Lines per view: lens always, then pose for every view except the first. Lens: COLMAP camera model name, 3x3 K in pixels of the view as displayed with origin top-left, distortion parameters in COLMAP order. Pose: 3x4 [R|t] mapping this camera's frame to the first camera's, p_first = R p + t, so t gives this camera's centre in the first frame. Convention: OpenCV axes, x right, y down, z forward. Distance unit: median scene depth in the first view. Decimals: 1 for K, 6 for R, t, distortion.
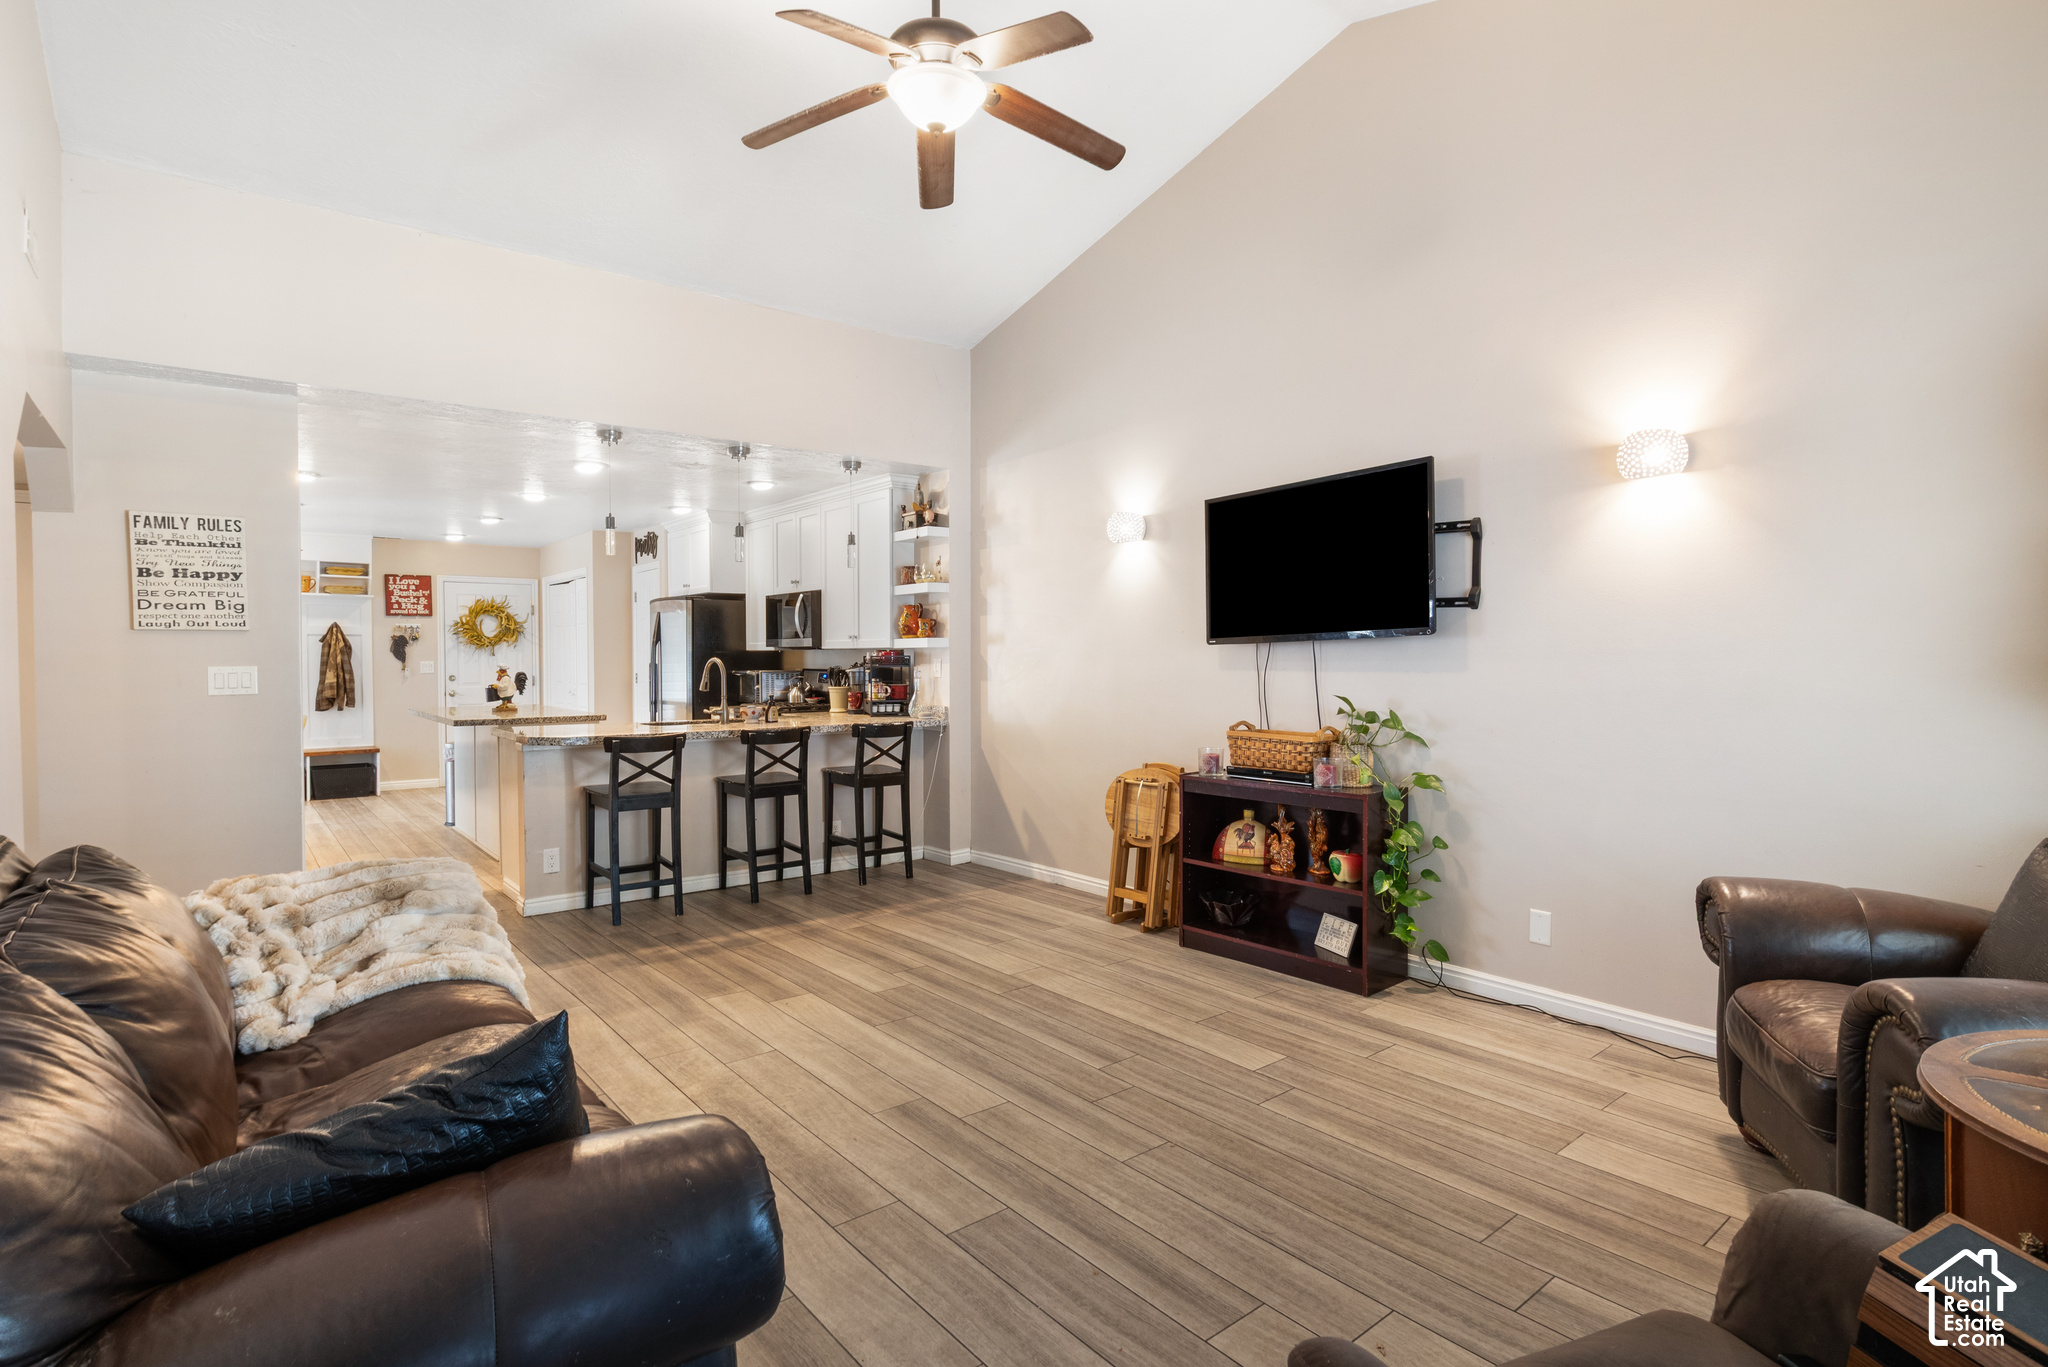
lens RADIAL K [[1027.3, 0, 1030.1], [0, 1027.3, 675.8], [0, 0, 1]] dist [-0.012156, 0.001671]
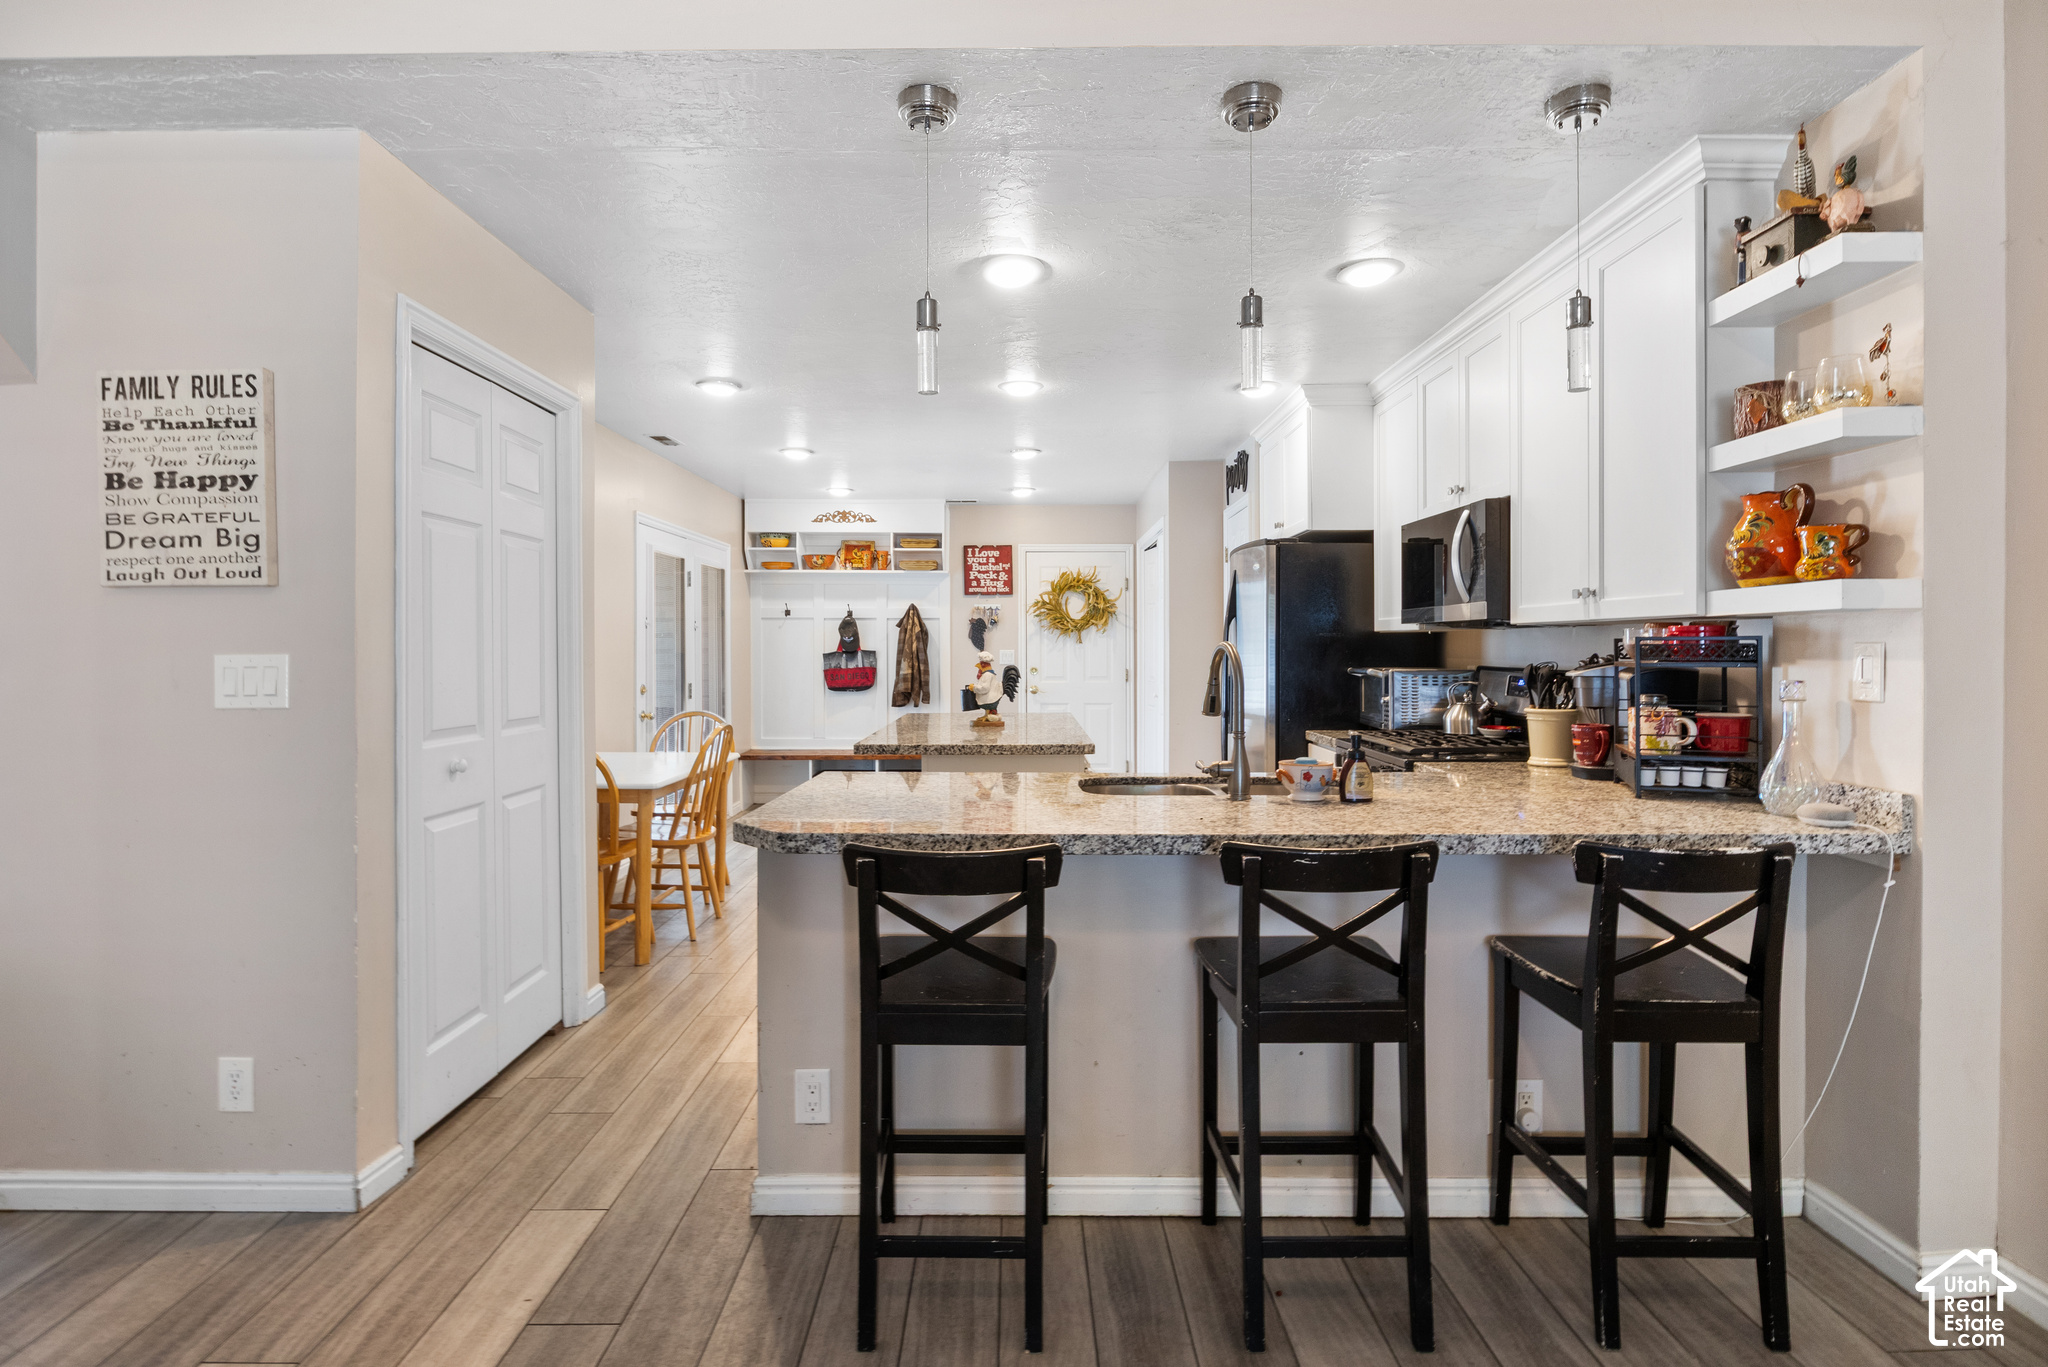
lens RADIAL K [[1027.3, 0, 1023.6], [0, 1027.3, 652.4], [0, 0, 1]] dist [-0.012156, 0.001671]
pose [[0.777329, 0.004384, -0.629080, -0.084779], [-0.013218, 0.999869, -0.009365, -0.006395], [0.628956, 0.015595, 0.777284, 0.511113]]
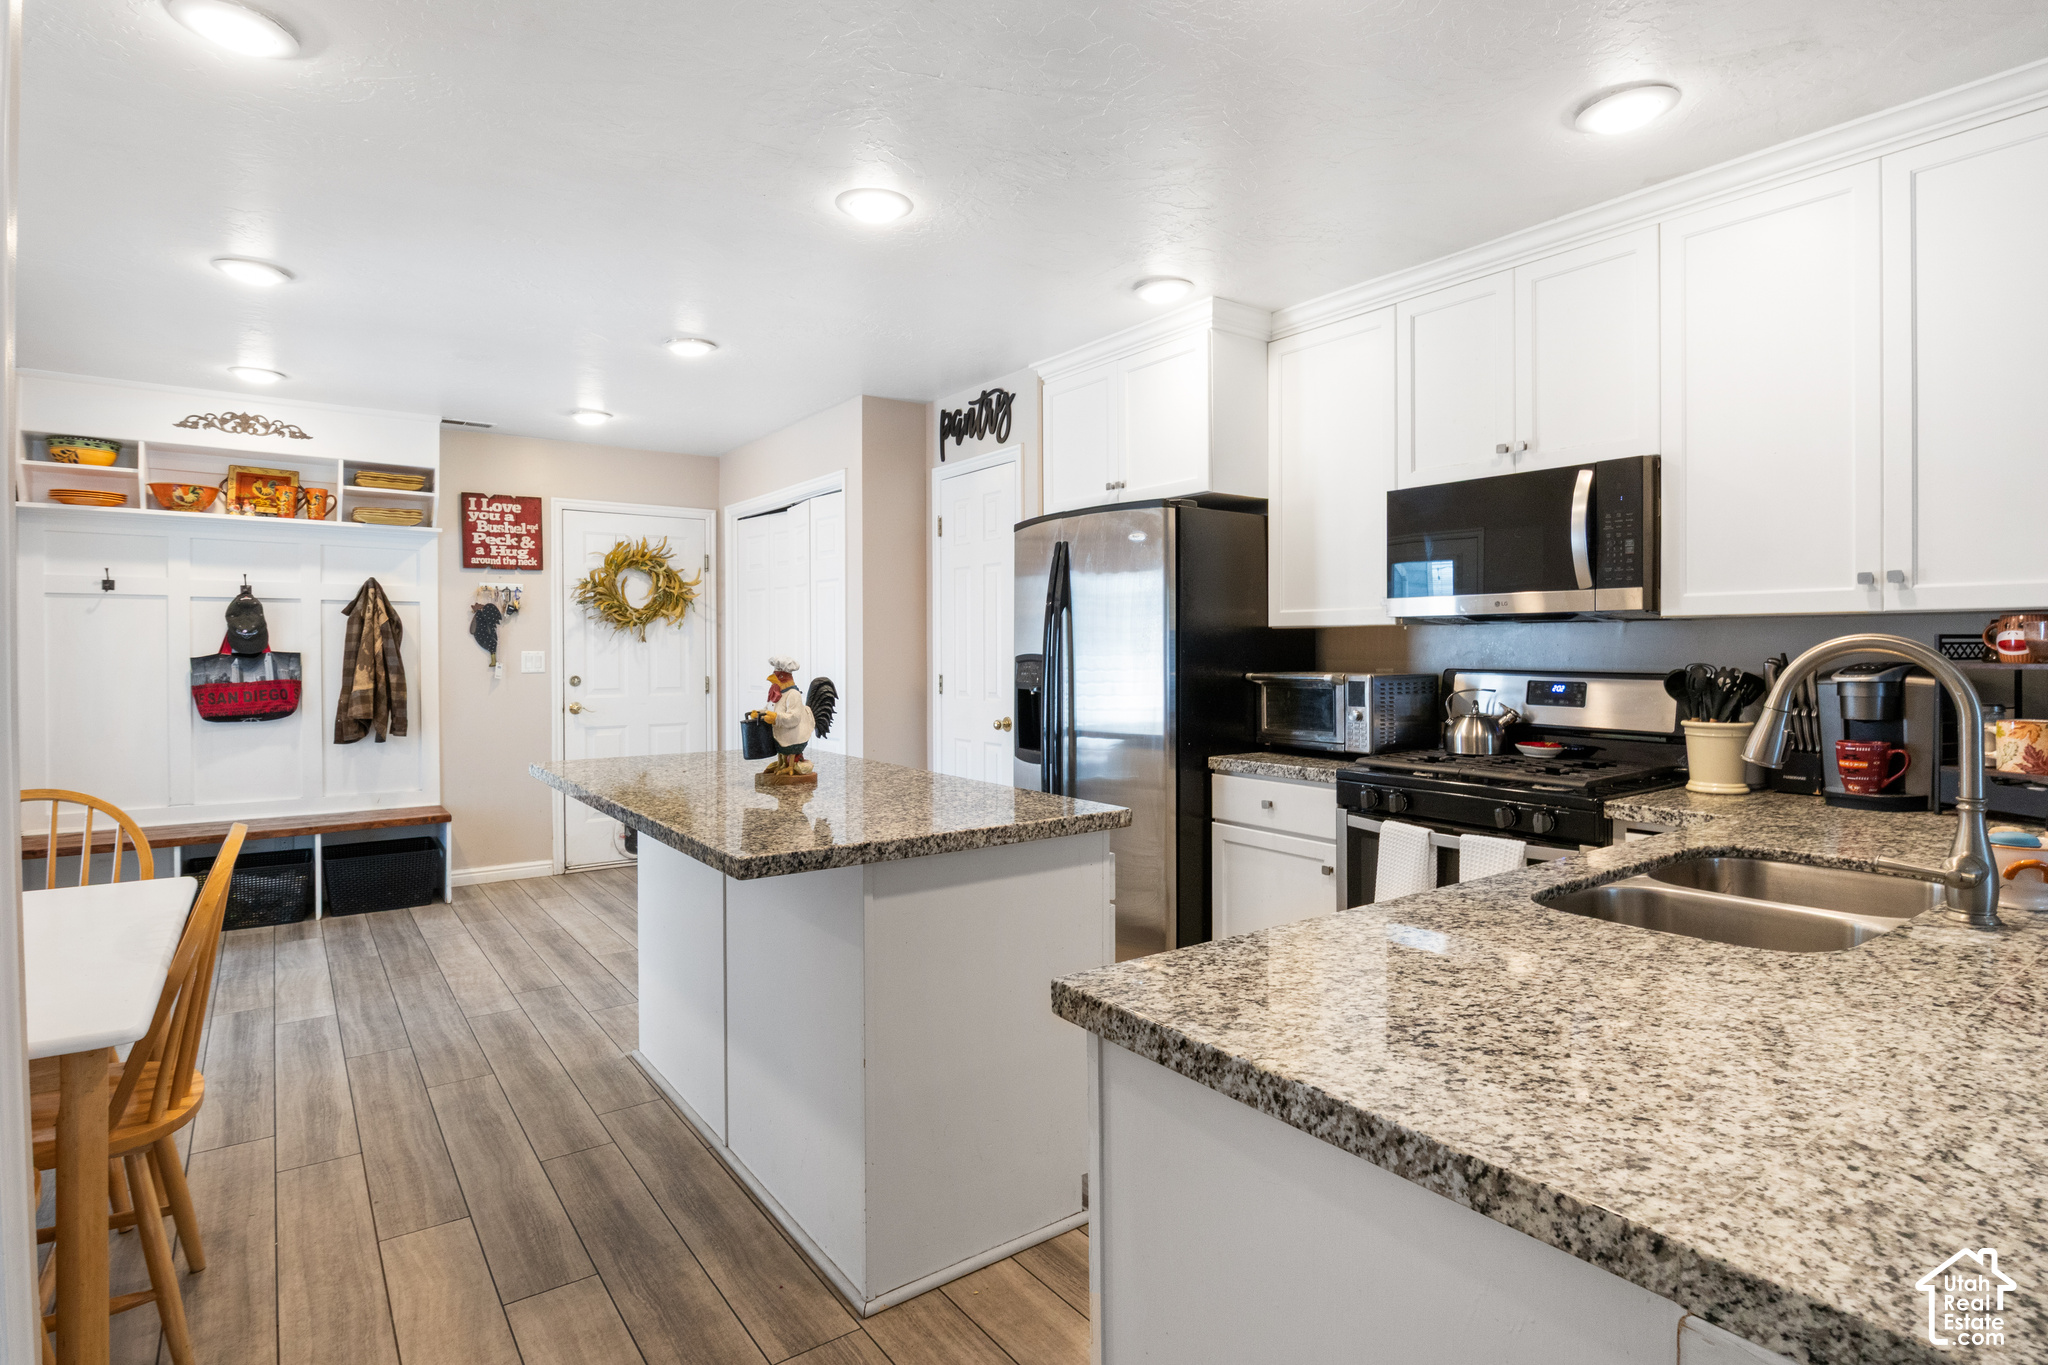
lens RADIAL K [[1027.3, 0, 1020.4], [0, 1027.3, 659.6], [0, 0, 1]] dist [-0.012156, 0.001671]
pose [[0.998878, 0.001756, -0.047326, -0.412299], [-0.002140, 0.999965, -0.008060, -0.007653], [0.047310, 0.008152, 0.998847, 0.629637]]
